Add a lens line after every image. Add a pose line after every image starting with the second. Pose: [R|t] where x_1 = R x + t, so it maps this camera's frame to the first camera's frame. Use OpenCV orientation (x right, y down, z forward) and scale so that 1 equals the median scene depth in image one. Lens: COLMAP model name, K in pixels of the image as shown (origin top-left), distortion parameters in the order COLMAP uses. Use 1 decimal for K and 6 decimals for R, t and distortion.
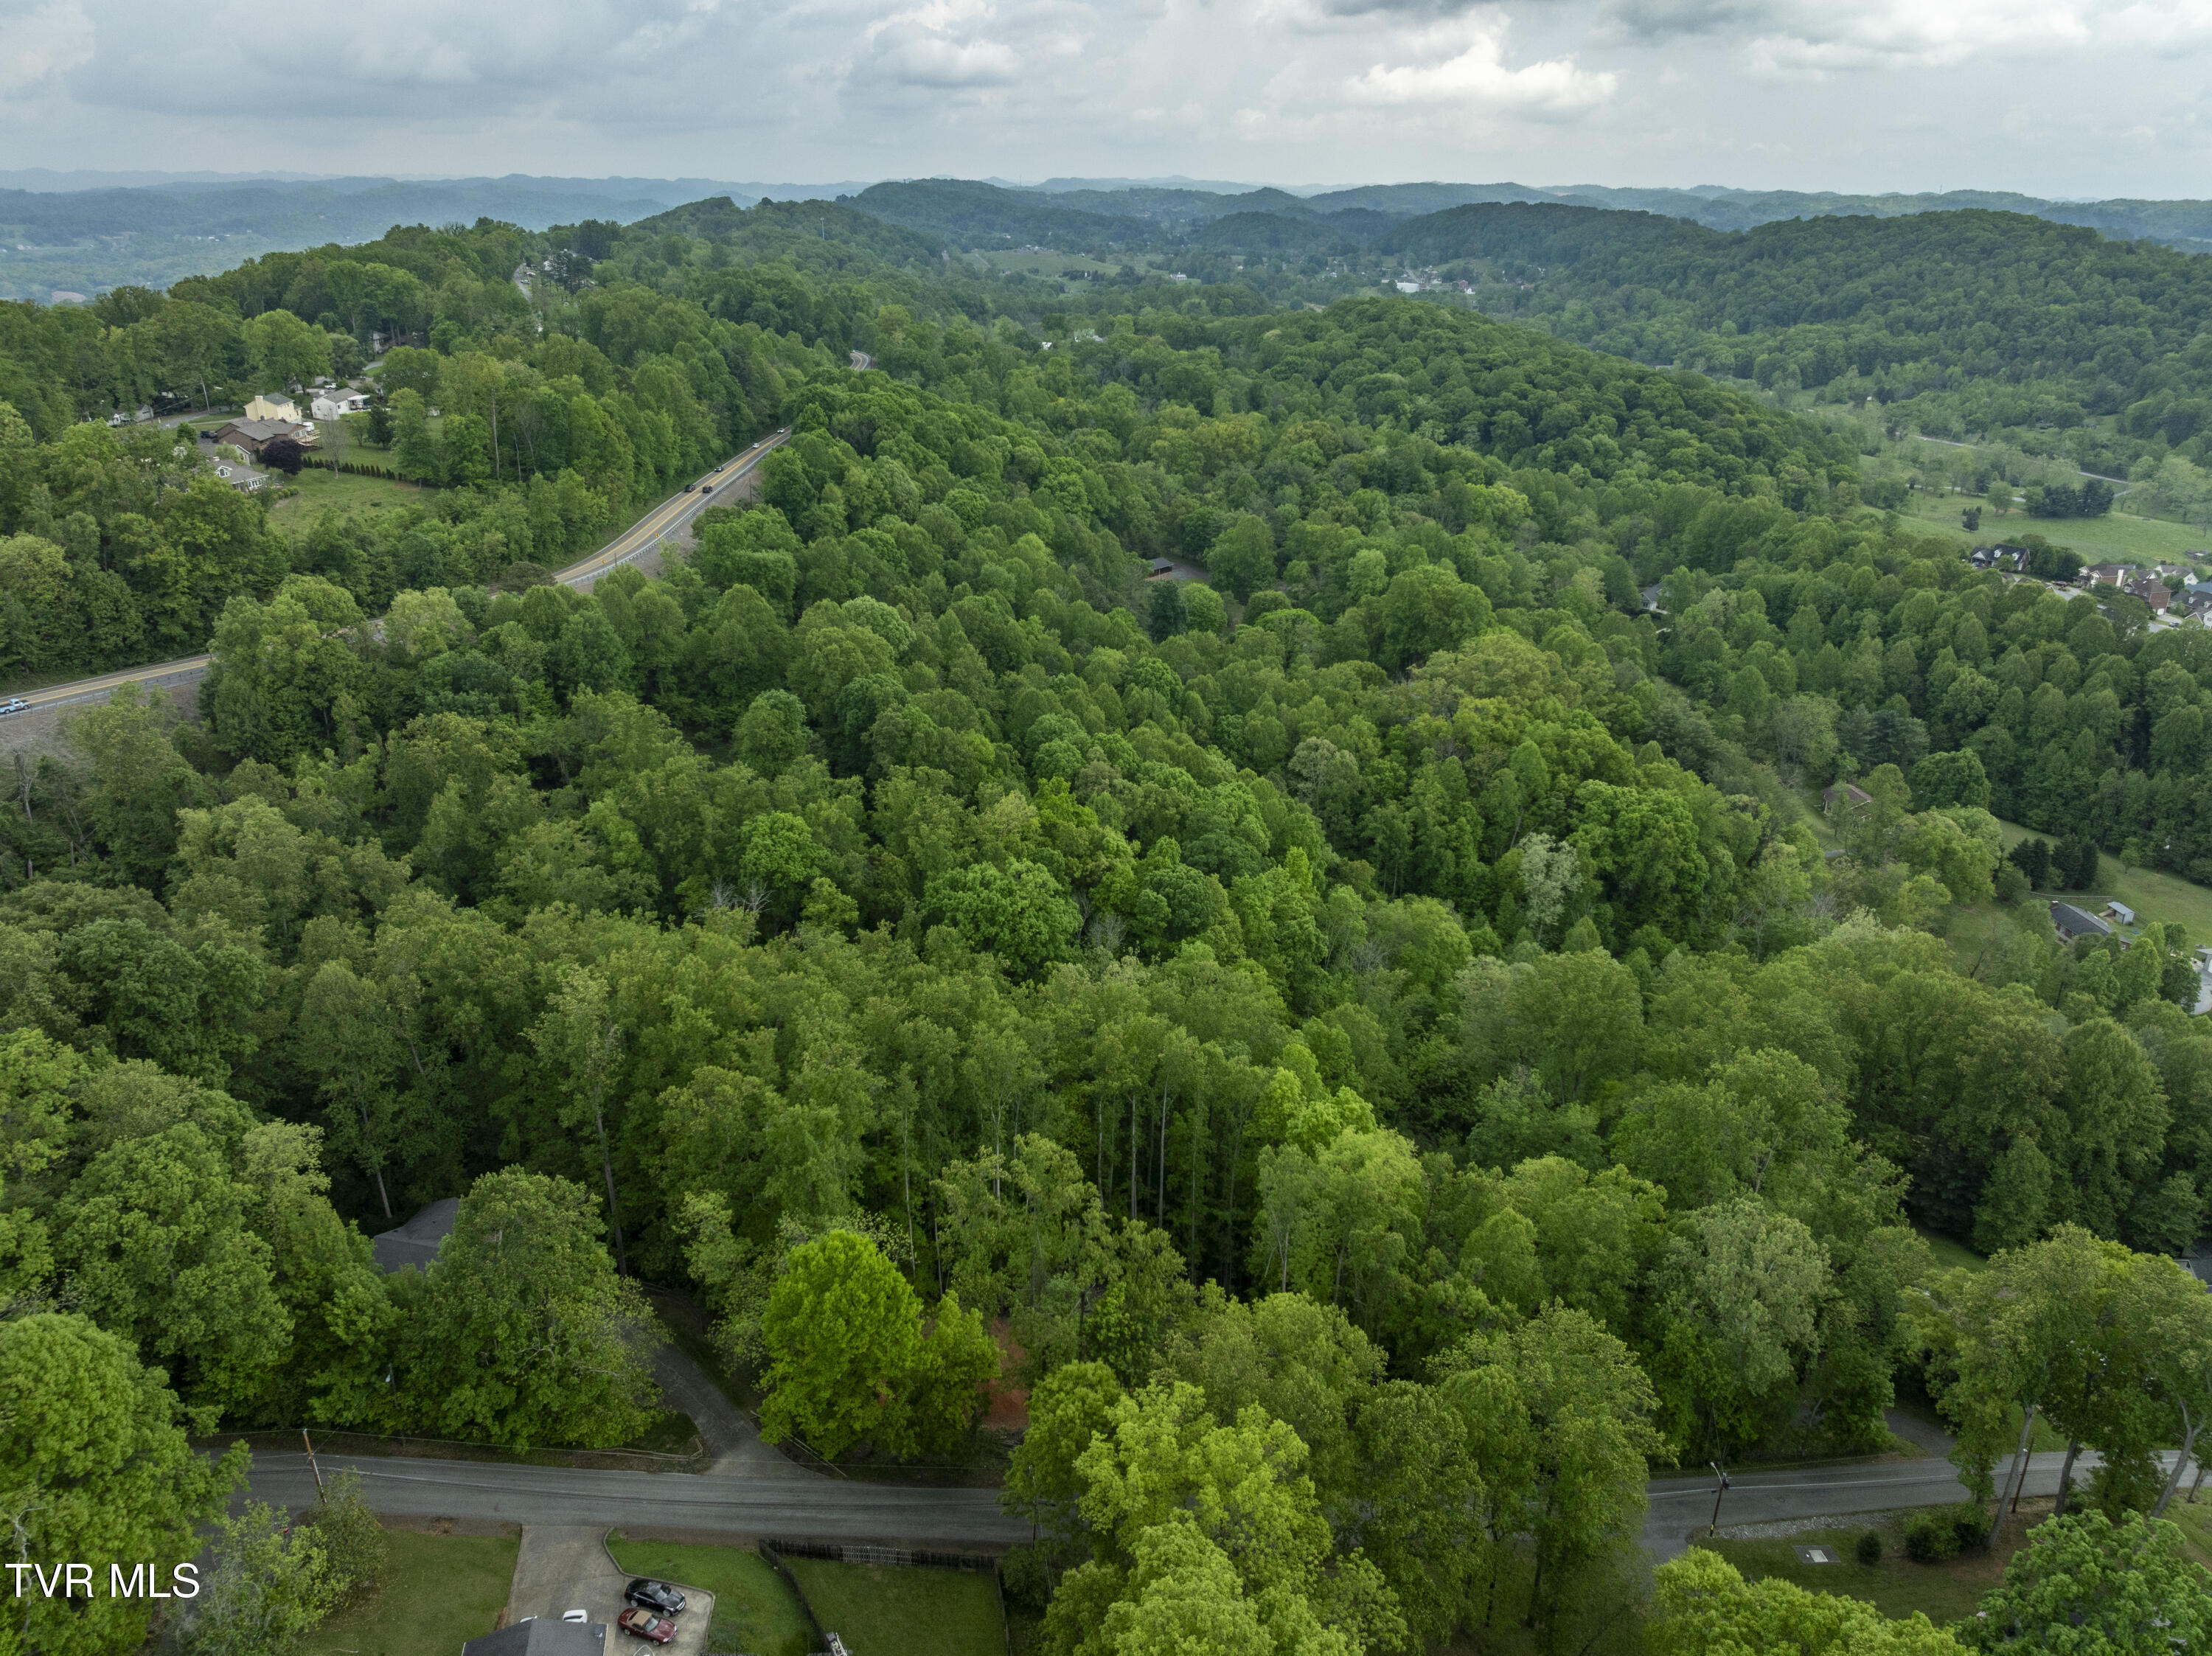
lens RADIAL K [[1560.3, 0, 1107.0], [0, 1560.3, 829.1], [0, 0, 1]] dist [-0.059501, 0.025967]
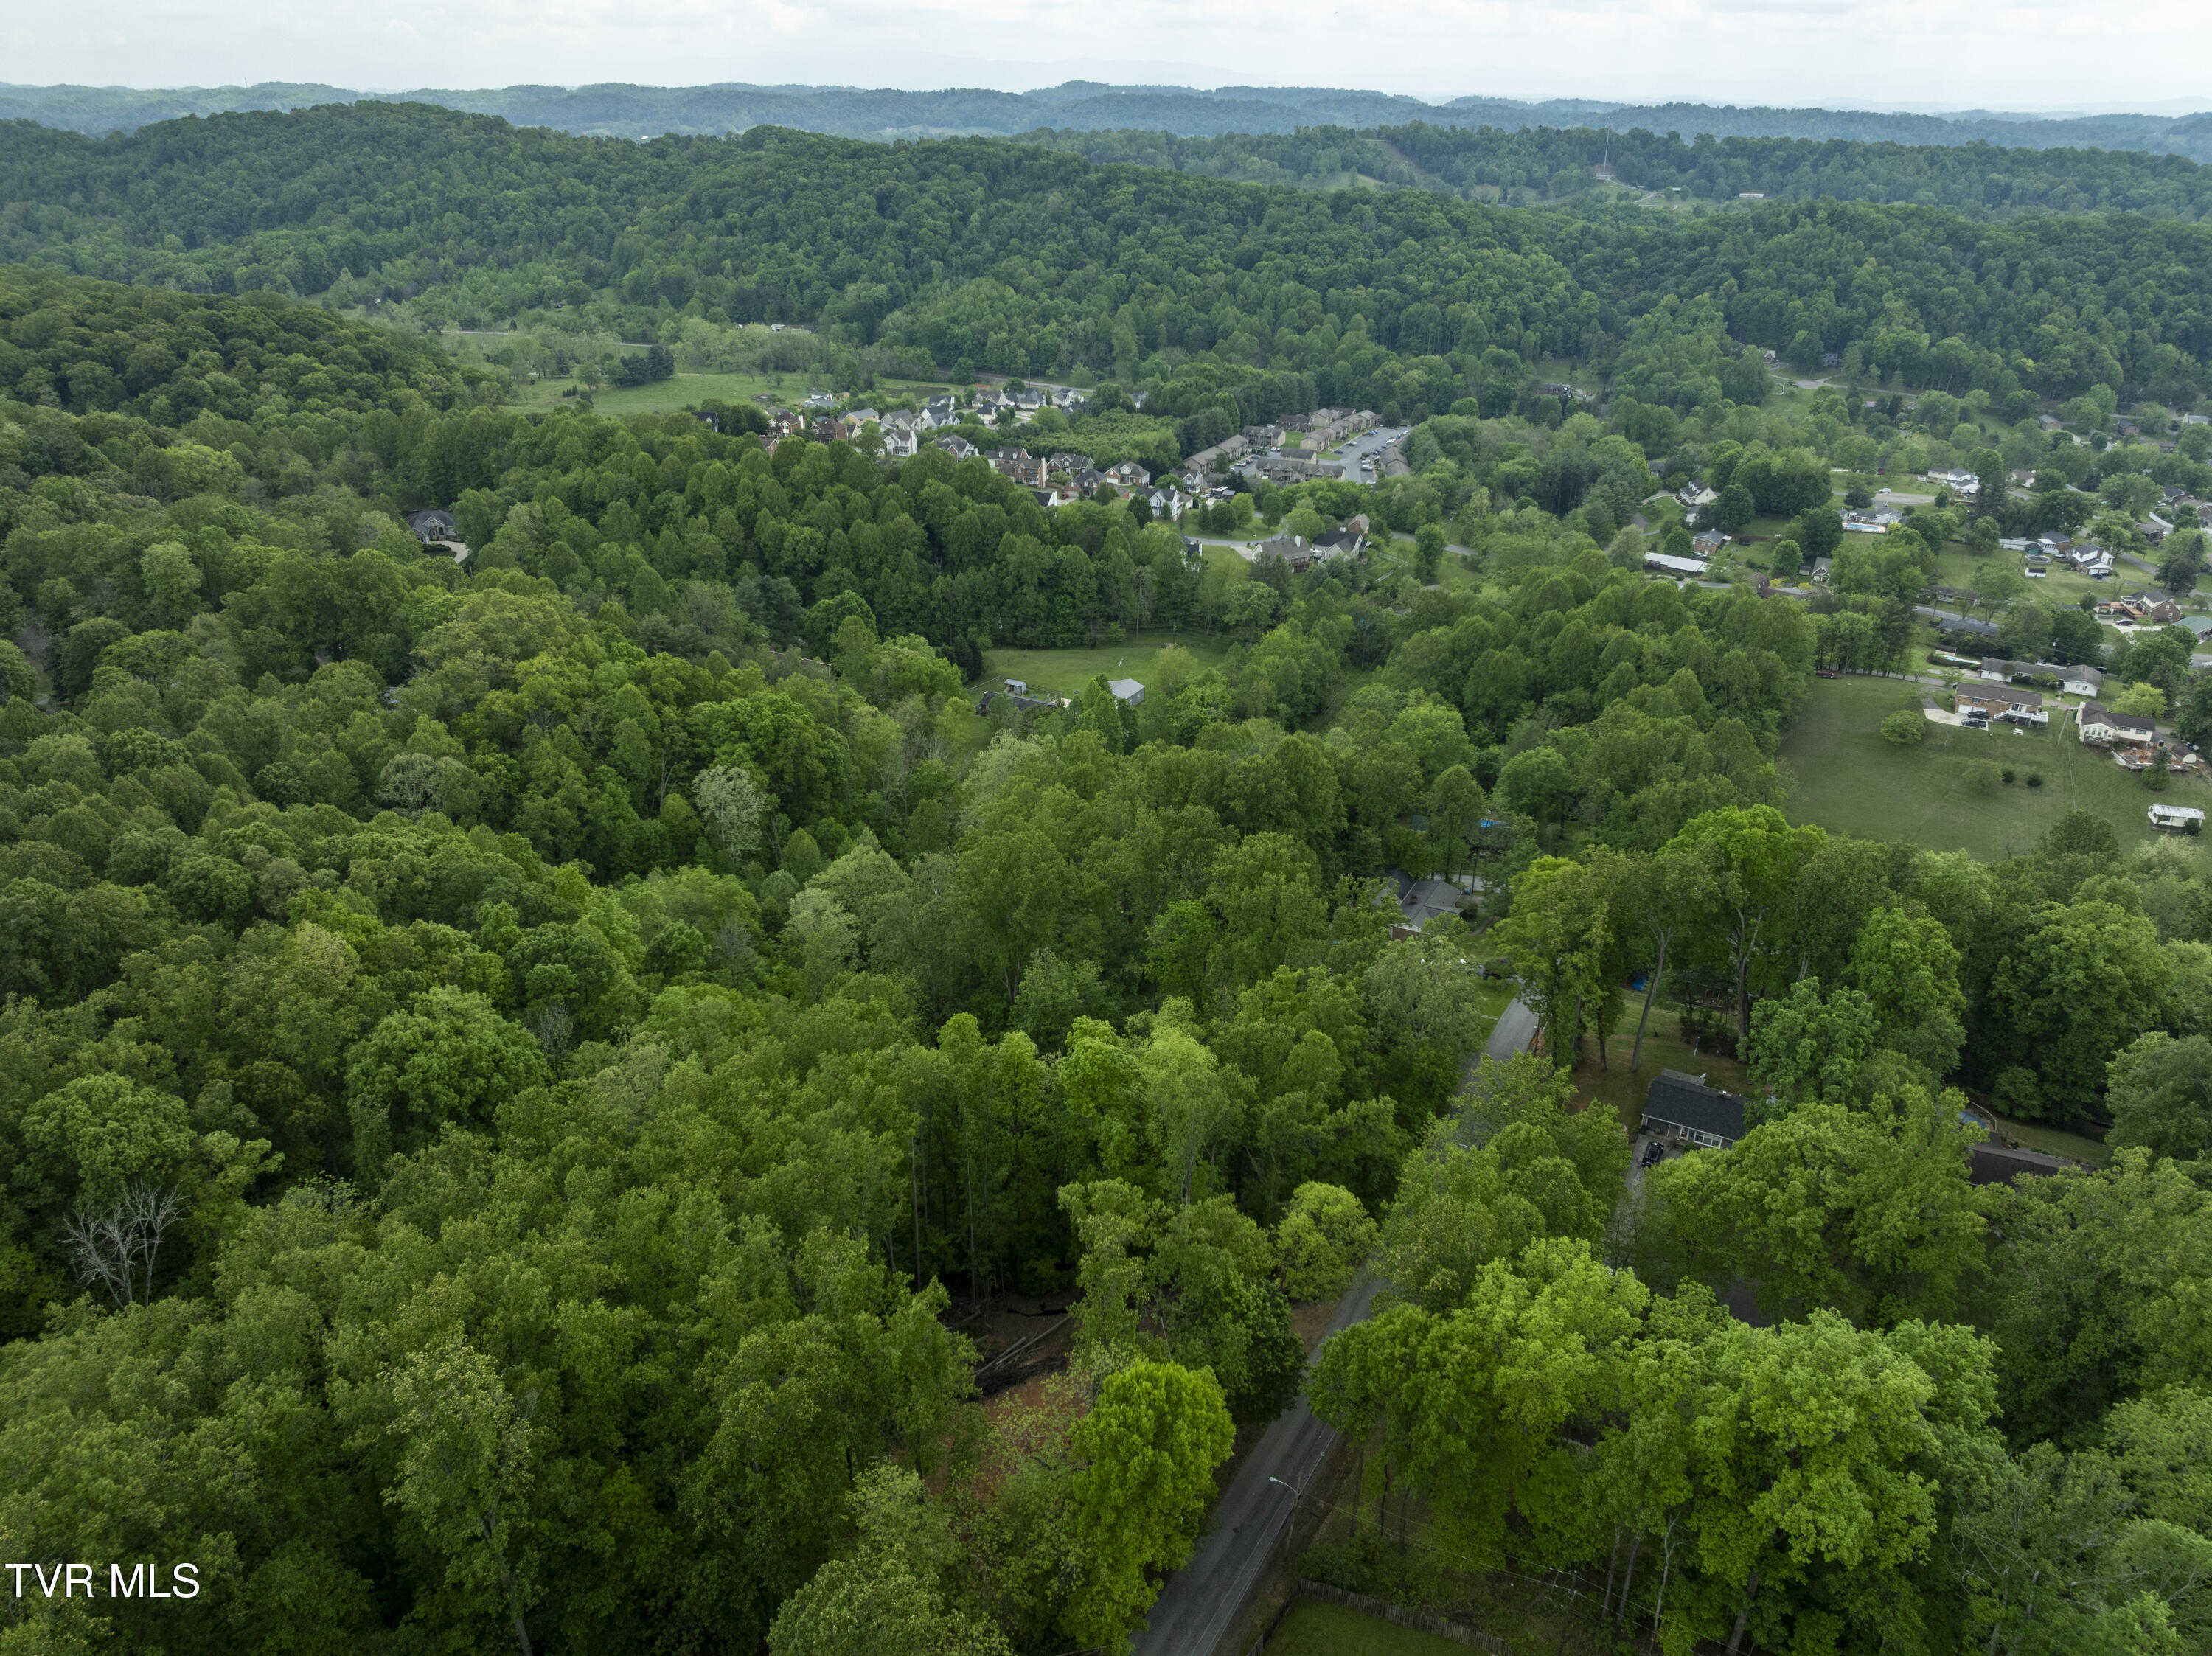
lens RADIAL K [[1560.3, 0, 1107.9], [0, 1560.3, 828.5], [0, 0, 1]] dist [-0.059501, 0.025967]
pose [[0.580589, -0.347524, 0.736303, -0.119509], [0.303113, 0.931584, 0.200684, -0.031731], [-0.755671, 0.106668, 0.646207, 0.072609]]
